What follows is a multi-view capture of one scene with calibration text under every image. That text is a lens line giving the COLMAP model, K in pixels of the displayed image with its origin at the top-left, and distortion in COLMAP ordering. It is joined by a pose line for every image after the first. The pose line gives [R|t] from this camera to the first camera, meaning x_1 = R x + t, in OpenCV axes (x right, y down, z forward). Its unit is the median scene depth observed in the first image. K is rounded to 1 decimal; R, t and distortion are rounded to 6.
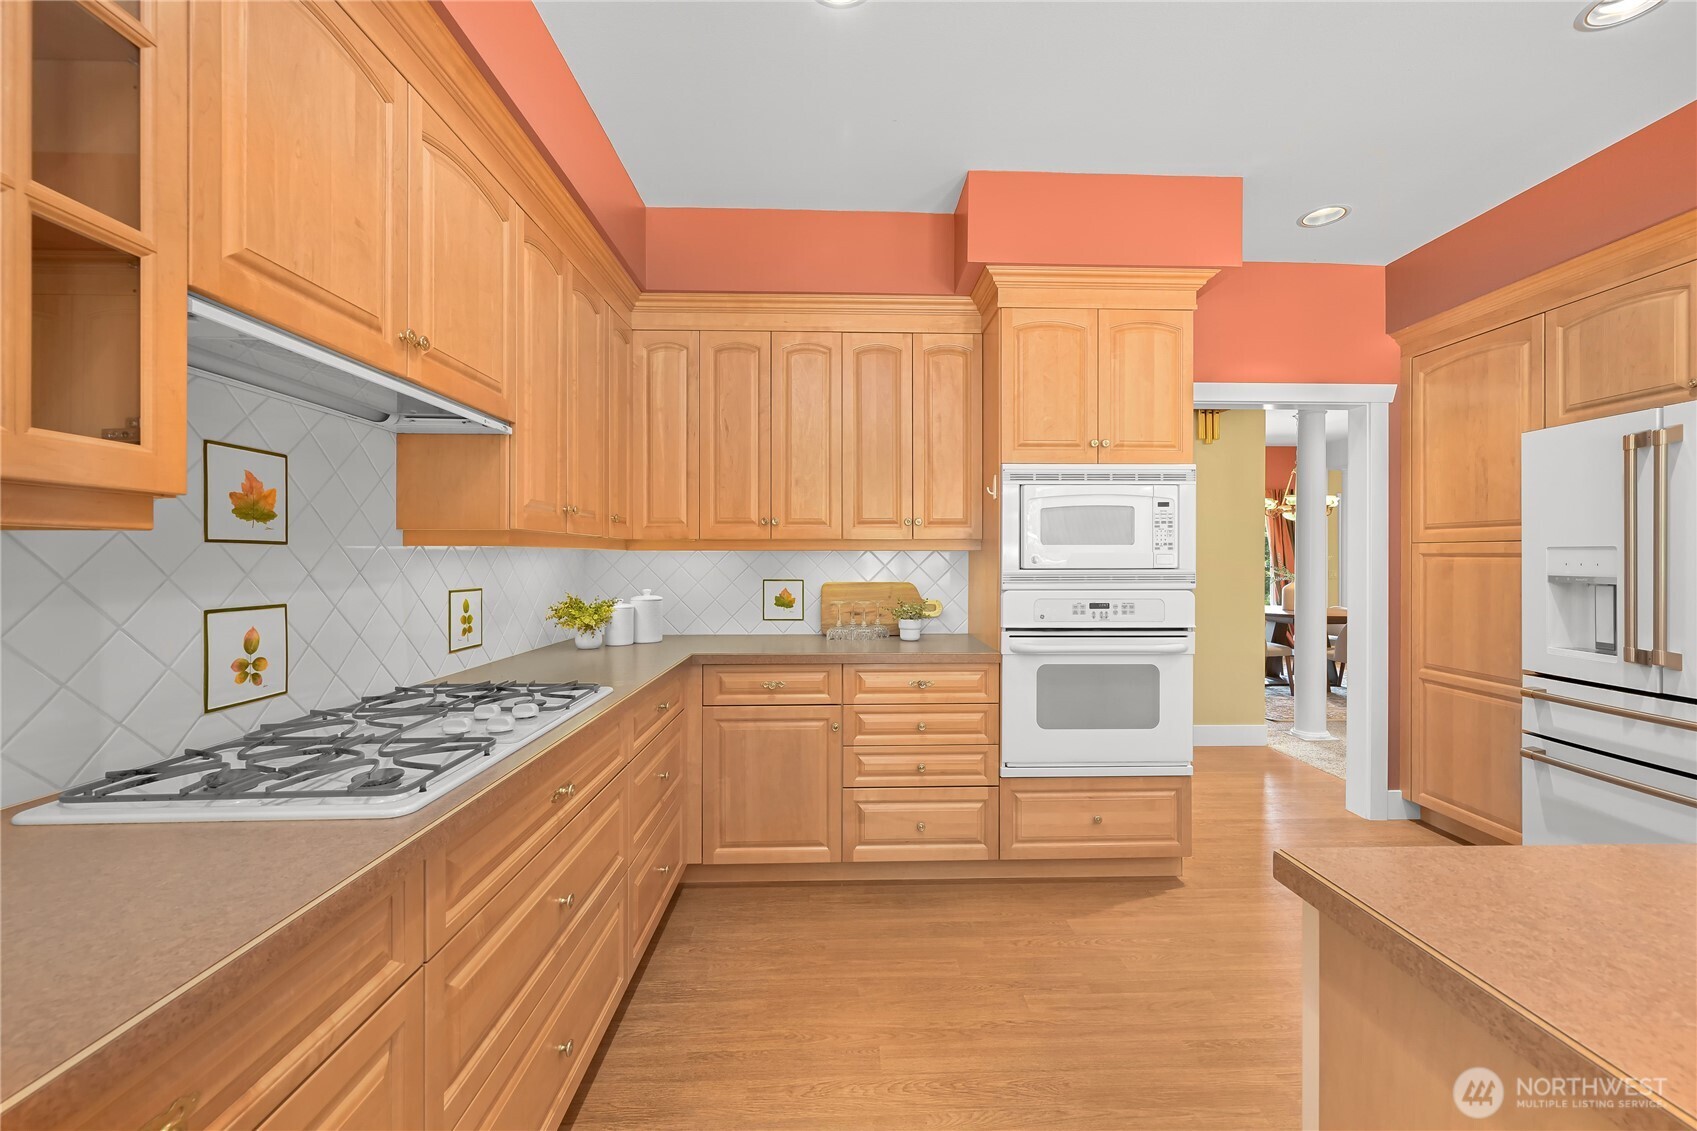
lens RADIAL K [[667.5, 0, 859.0], [0, 667.5, 559.8], [0, 0, 1]] dist [-0.001745, 0.000409]
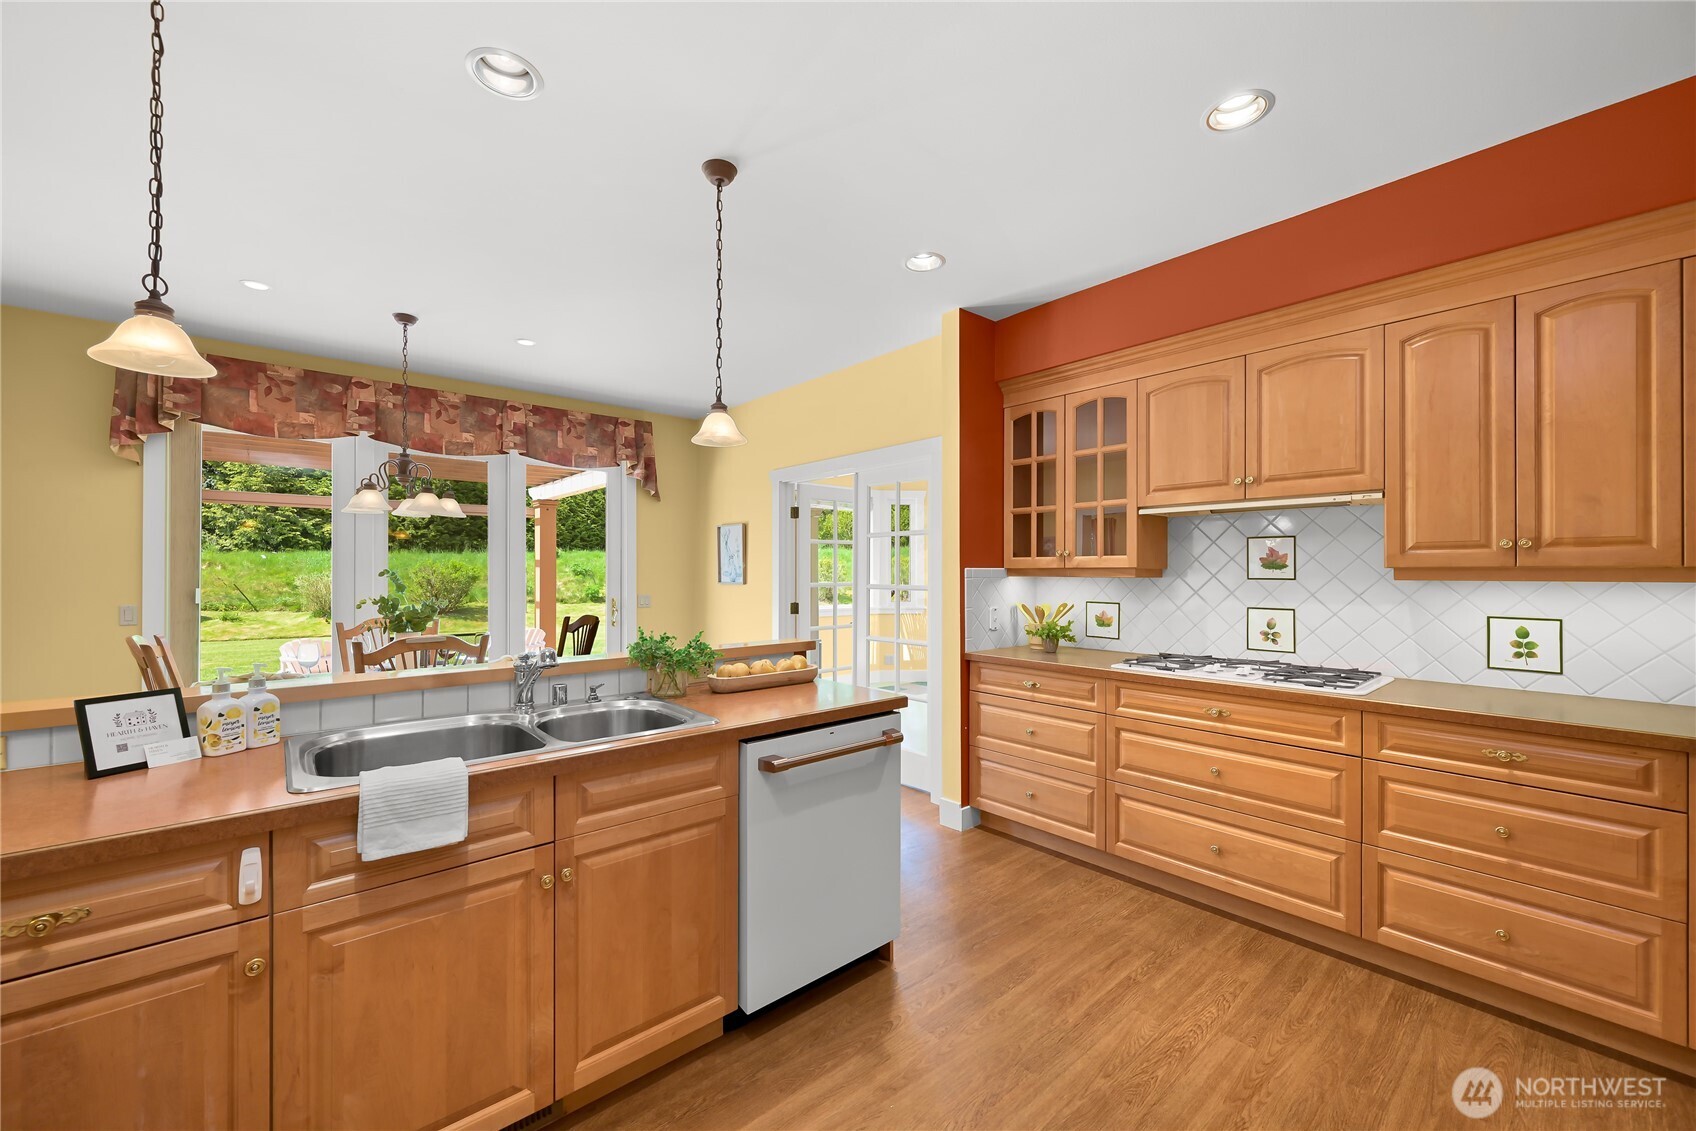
lens RADIAL K [[667.1, 0, 851.4], [0, 667.1, 572.2], [0, 0, 1]] dist [-0.001745, 0.000409]
pose [[-0.777843, -0.002796, -0.628452, 0.800095], [-0.003583, 0.999994, -0.000014, -0.022452], [0.628448, 0.002241, -0.777848, 0.942695]]
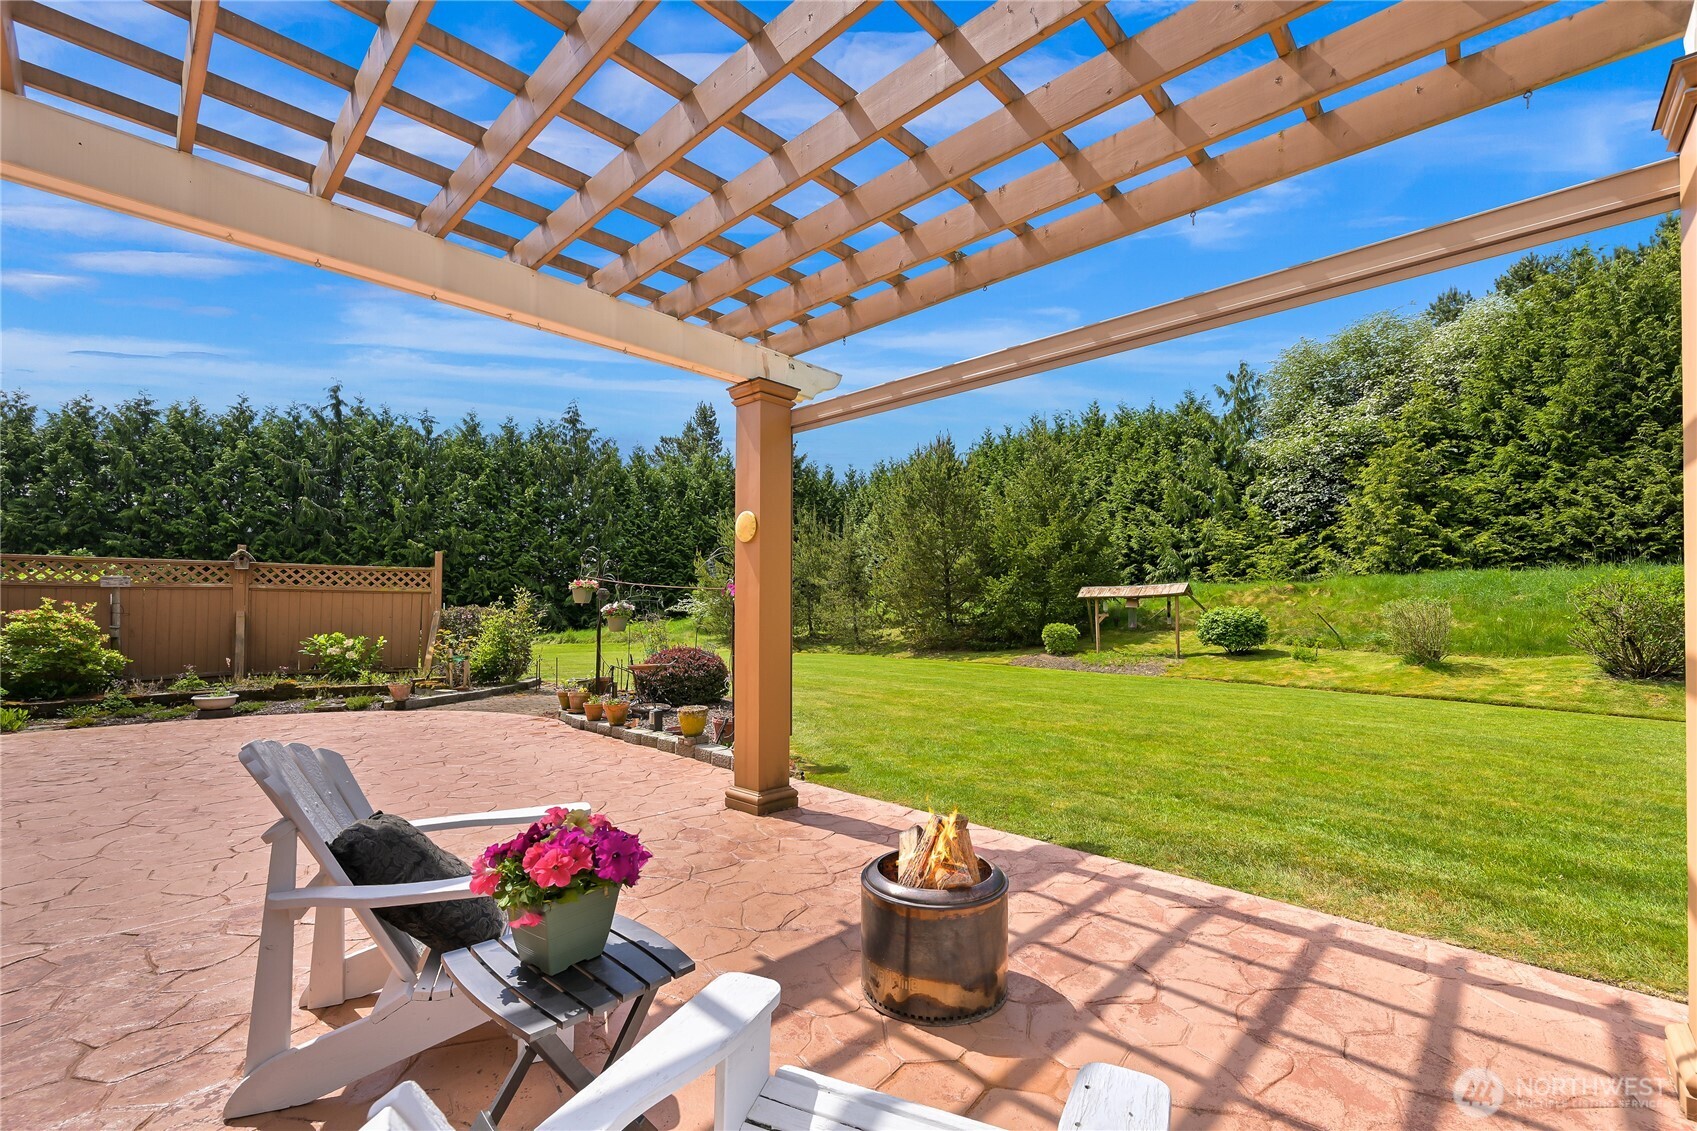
lens RADIAL K [[705.3, 0, 861.2], [0, 705.3, 596.7], [0, 0, 1]] dist [0.000216, -0.000221]
pose [[-0.703546, 0.005923, 0.710625, -0.179181], [-0.003320, 0.999927, -0.011620, 0.080744], [-0.710642, -0.010535, -0.703475, -2.244634]]
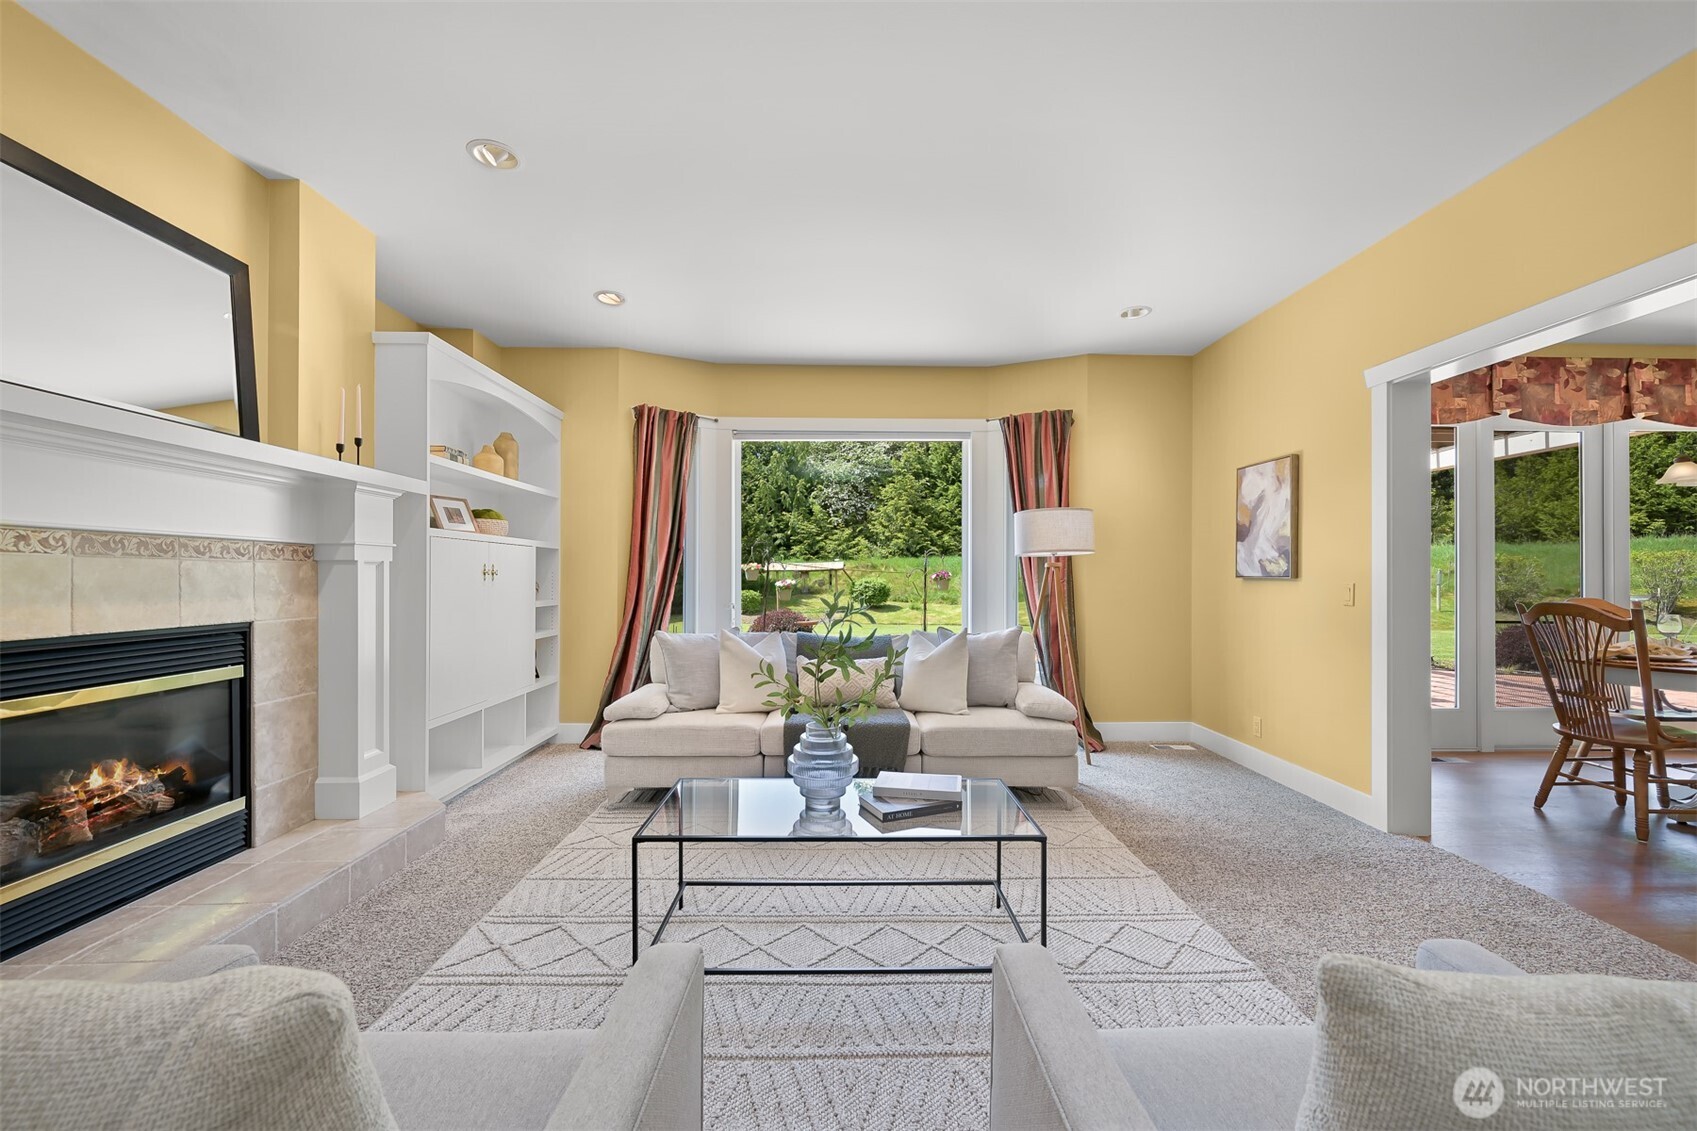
lens RADIAL K [[667.5, 0, 862.7], [0, 667.5, 572.4], [0, 0, 1]] dist [-0.001745, 0.000409]
pose [[-0.999958, -0.006330, 0.006605, 2.280647], [-0.006356, 0.999972, -0.003908, 0.047764], [-0.006580, -0.003949, -0.999971, 0.529321]]
